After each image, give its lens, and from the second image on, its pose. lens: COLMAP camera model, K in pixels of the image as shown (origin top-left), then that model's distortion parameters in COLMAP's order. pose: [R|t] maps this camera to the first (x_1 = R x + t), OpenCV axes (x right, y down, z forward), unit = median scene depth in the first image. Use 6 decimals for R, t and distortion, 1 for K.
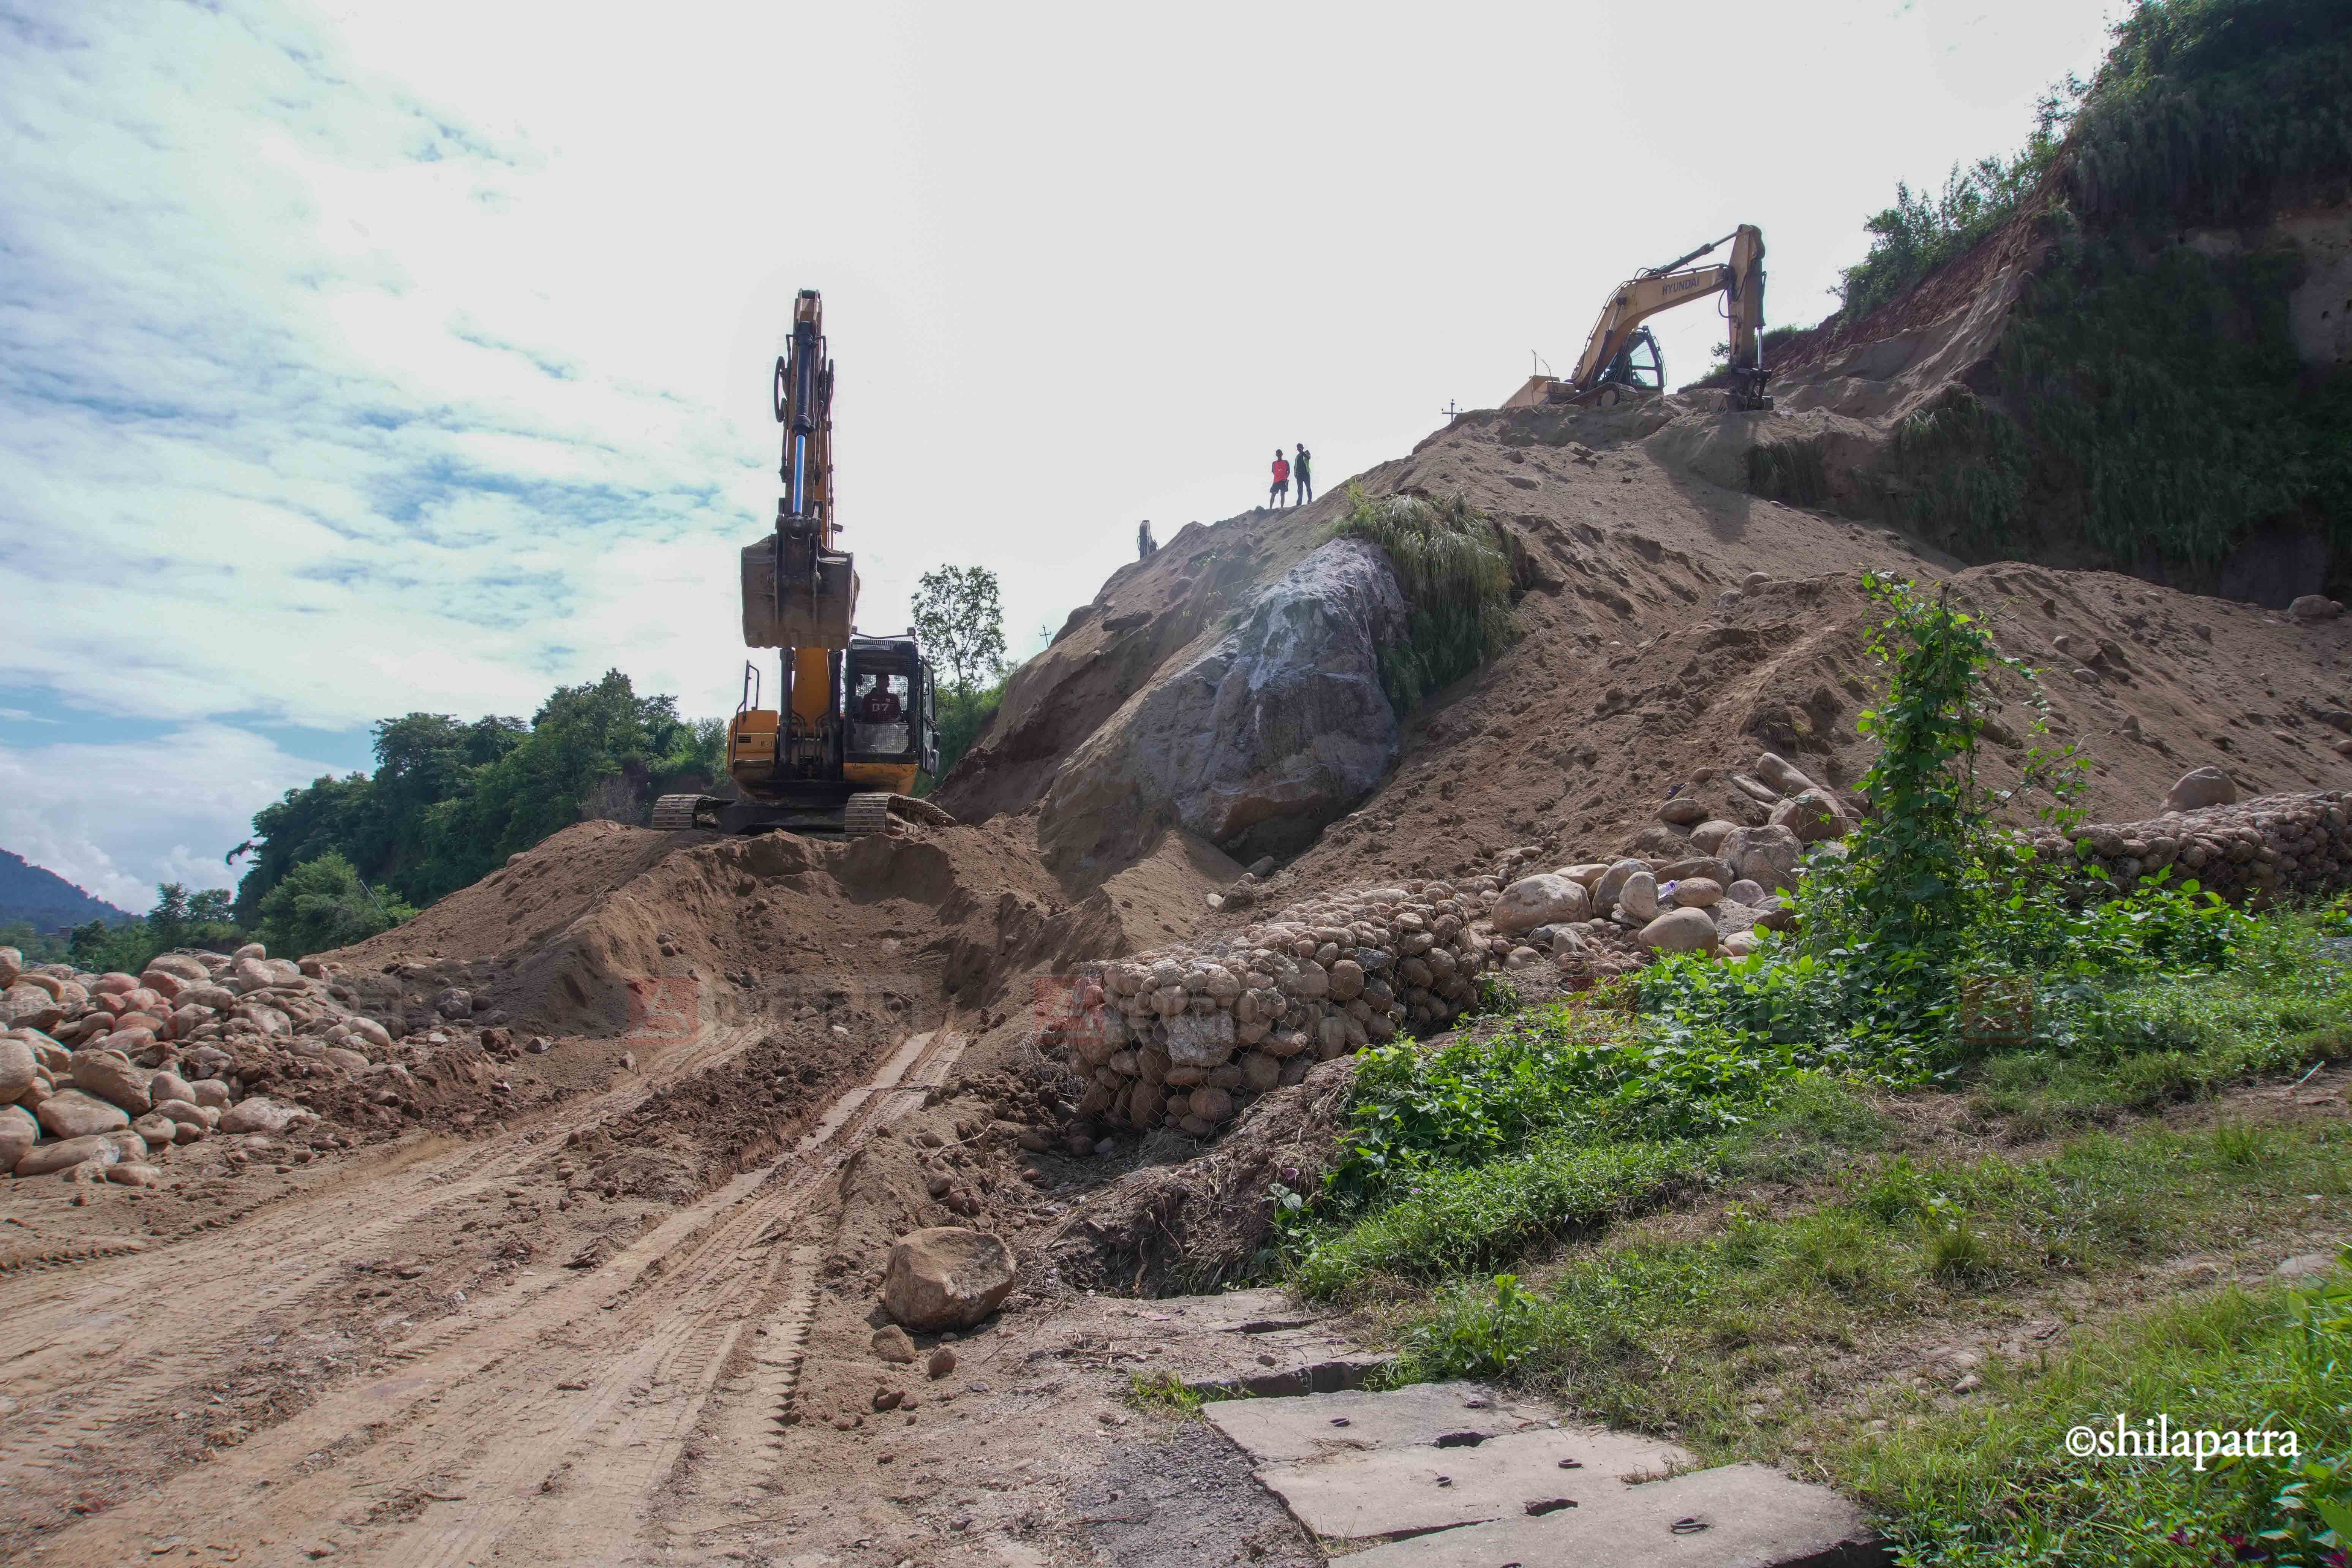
lens RADIAL K [[1571.1, 0, 1184.9], [0, 1571.1, 785.0], [0, 0, 1]] dist [0.004050, -0.000805]
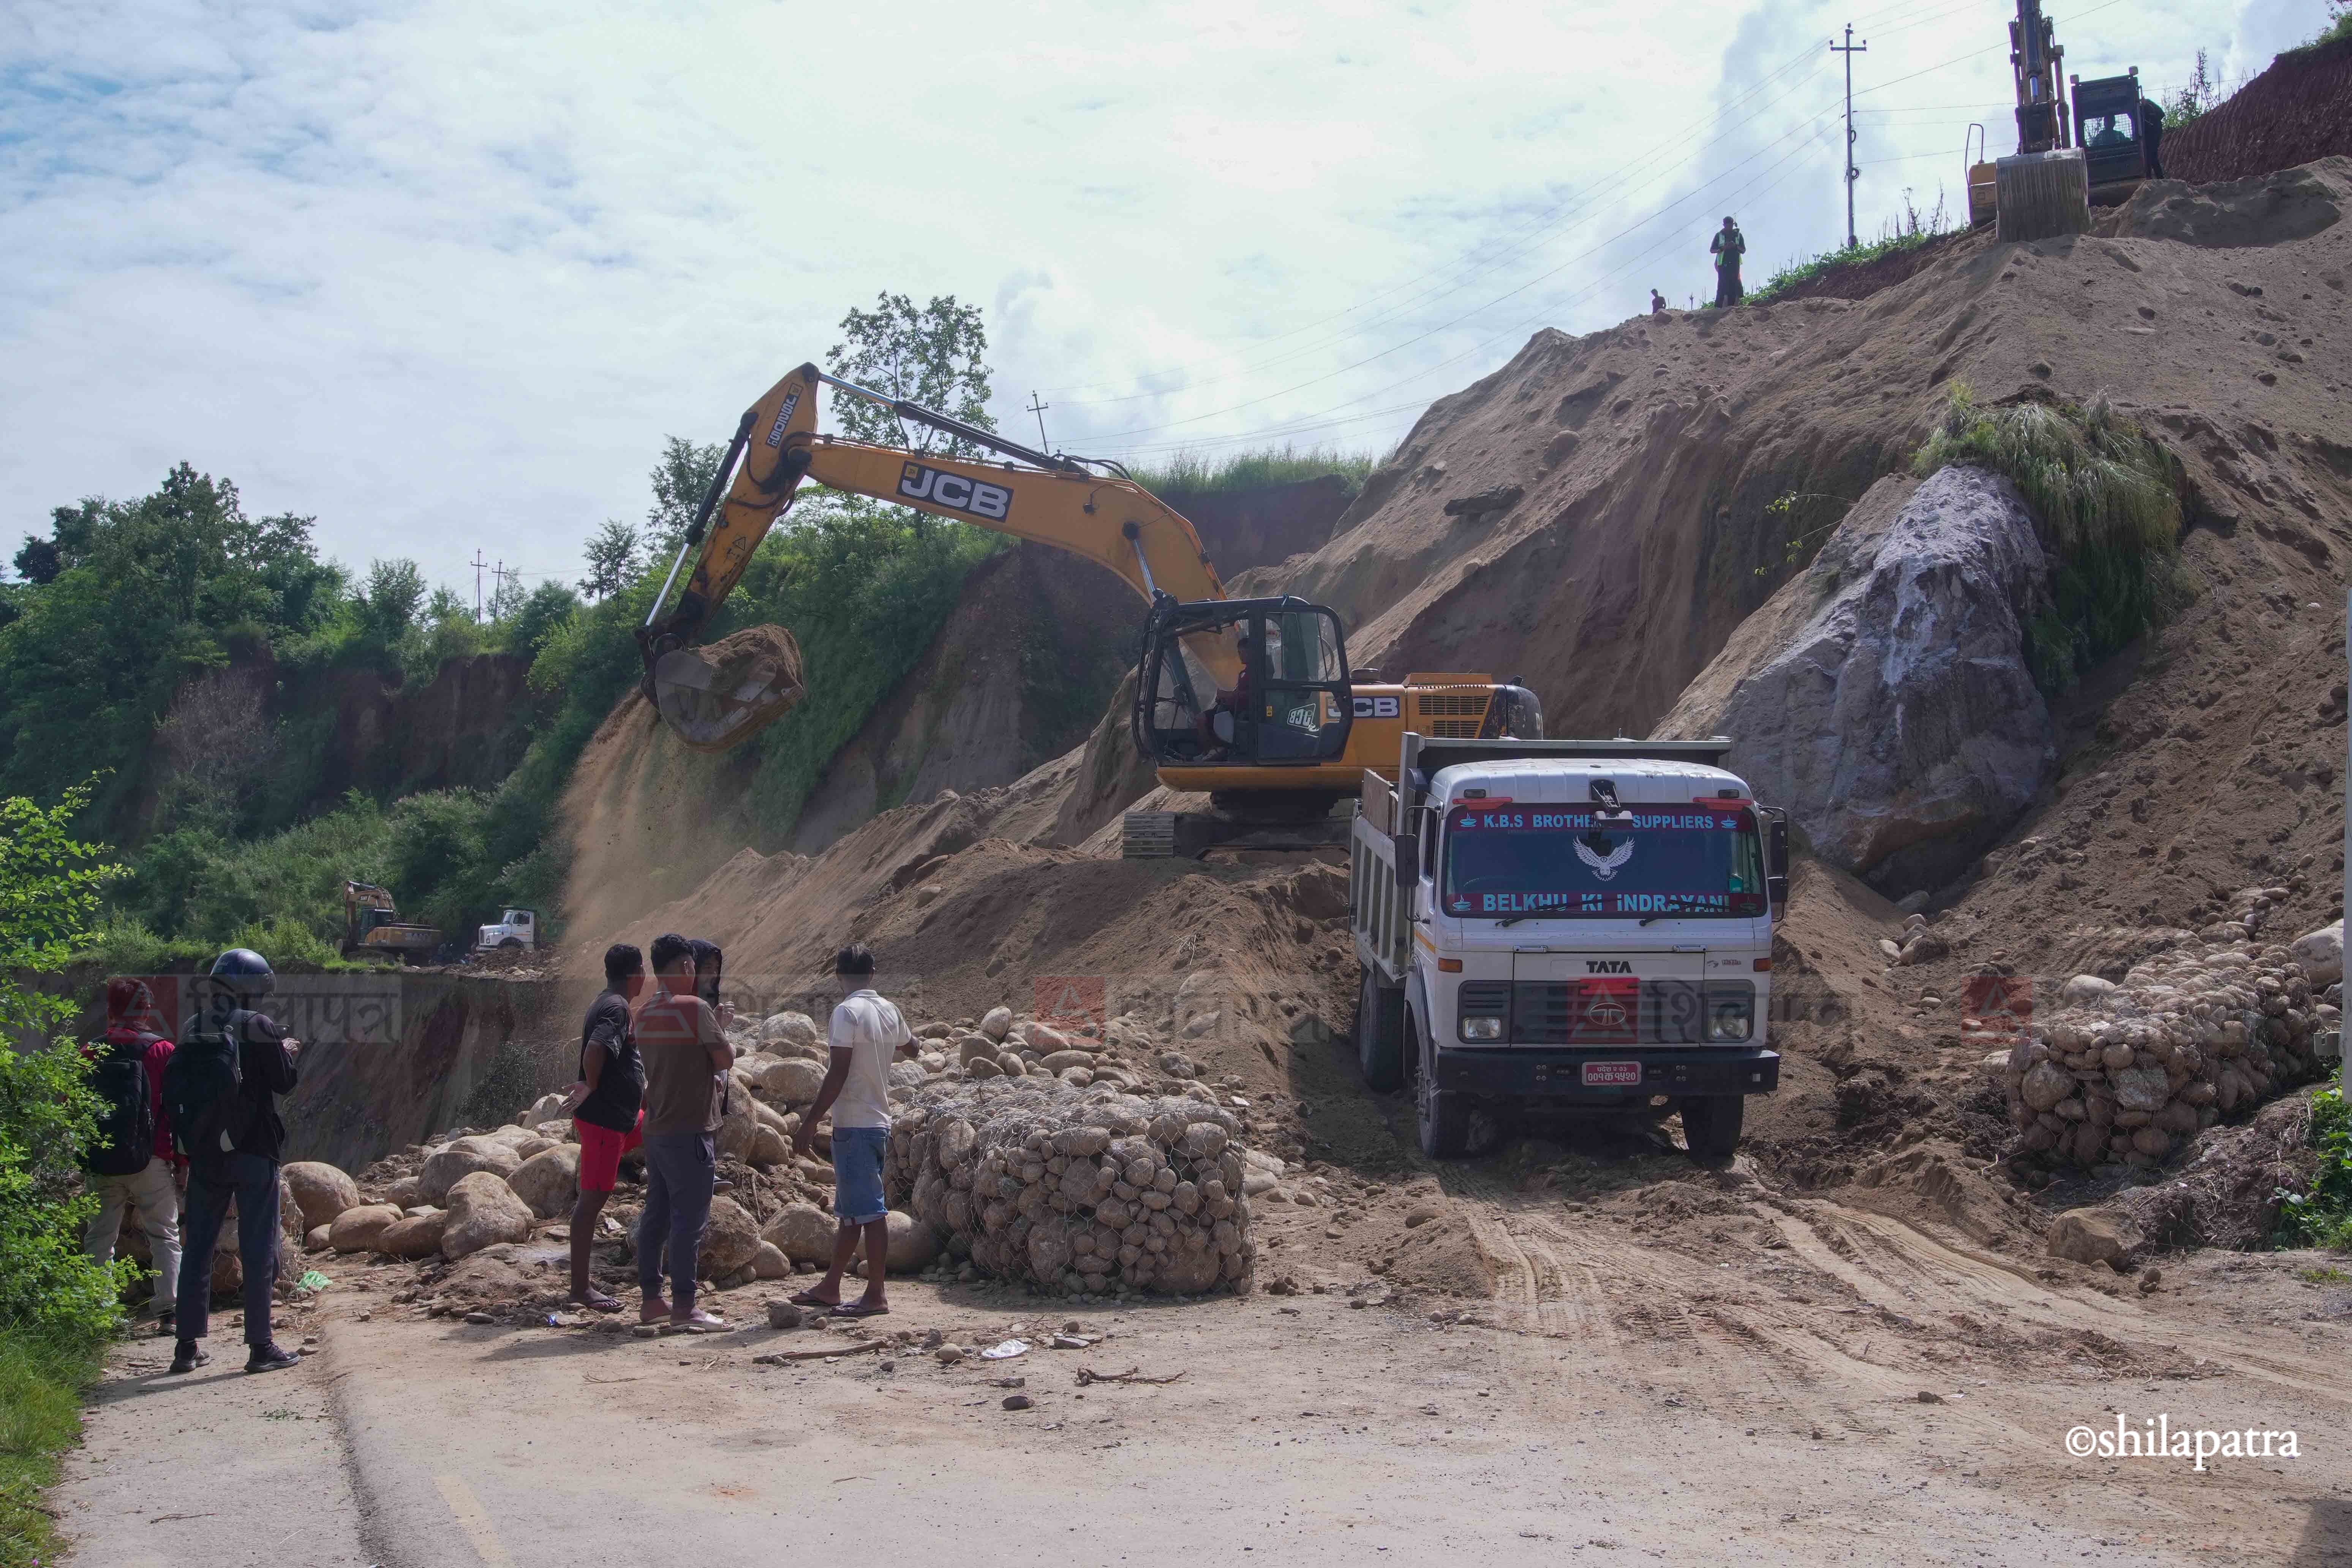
lens RADIAL K [[3096.6, 0, 1185.0], [0, 3096.6, 819.4], [0, 0, 1]] dist [0.016068, -0.054912]
pose [[0.999989, -0.004590, 0.000555, -0.280378], [0.004555, 0.998673, 0.051291, -0.064986], [-0.000790, -0.051288, 0.998684, -0.523993]]
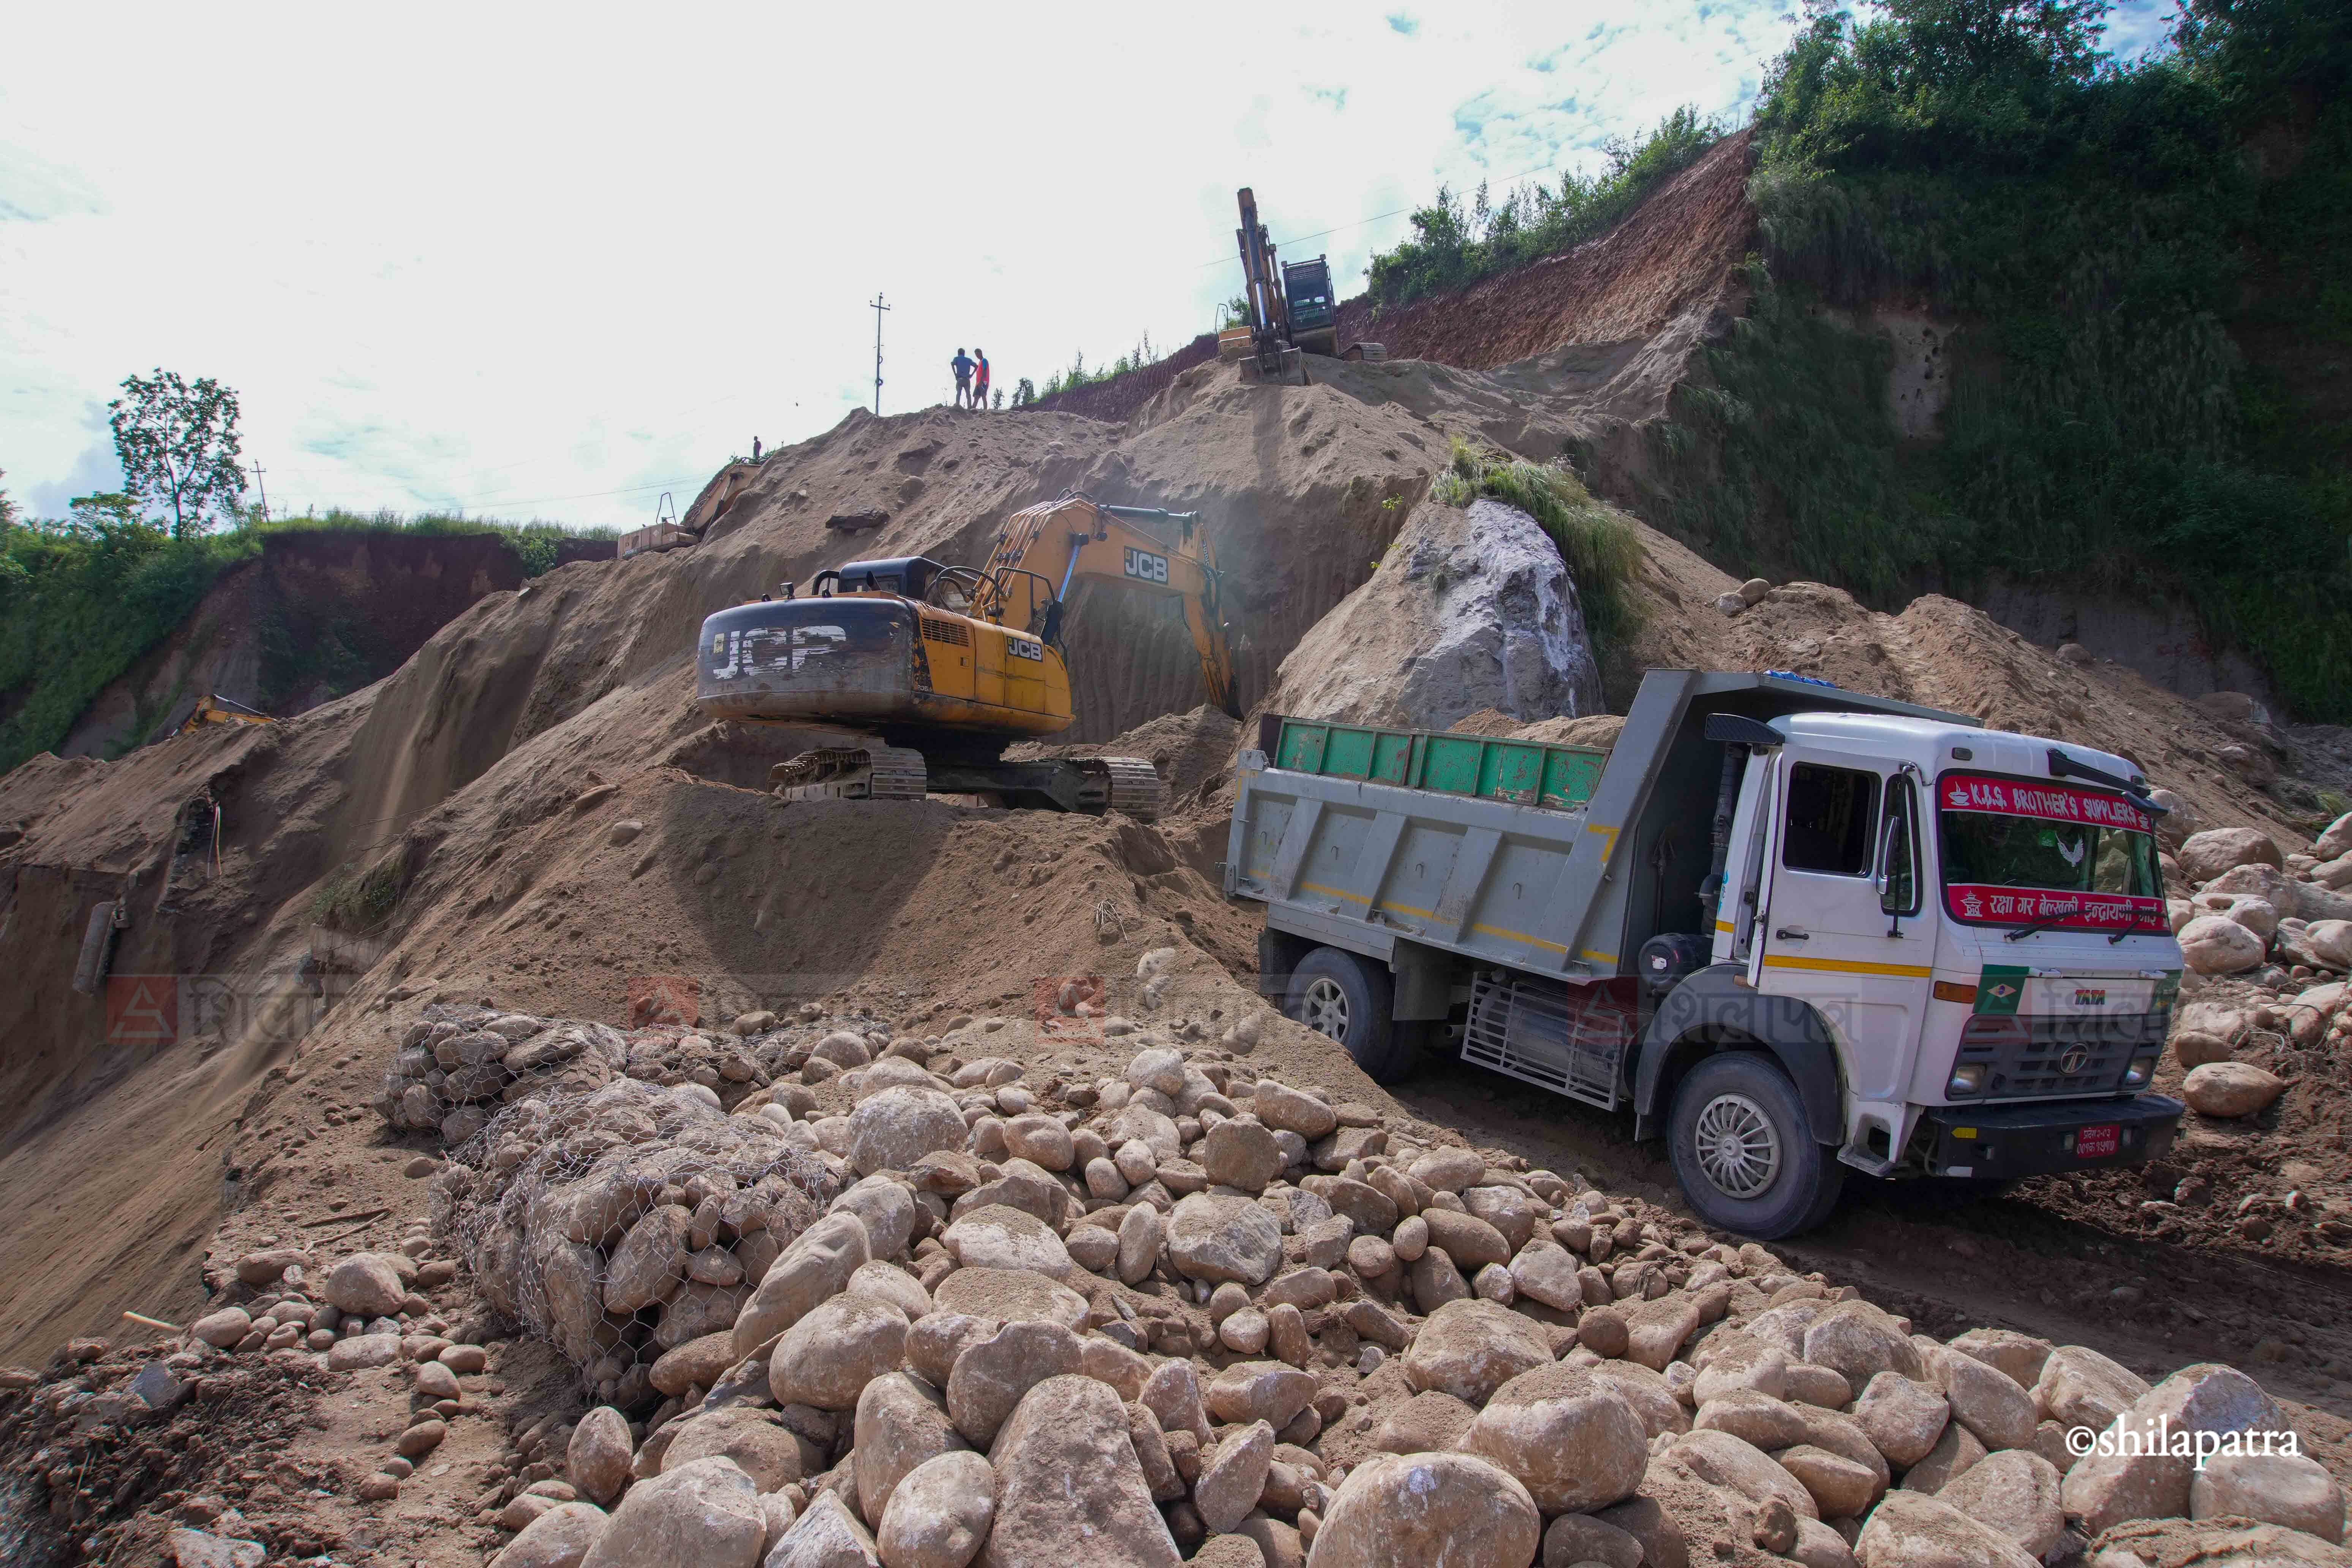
lens RADIAL K [[1573.9, 0, 1182.5], [0, 1573.9, 784.9], [0, 0, 1]] dist [0.001886, 0.001174]
pose [[0.867646, 0.034864, 0.495958, -0.522209], [-0.066699, 0.996683, 0.046623, -0.019976], [-0.492688, -0.073532, 0.867094, 0.255969]]
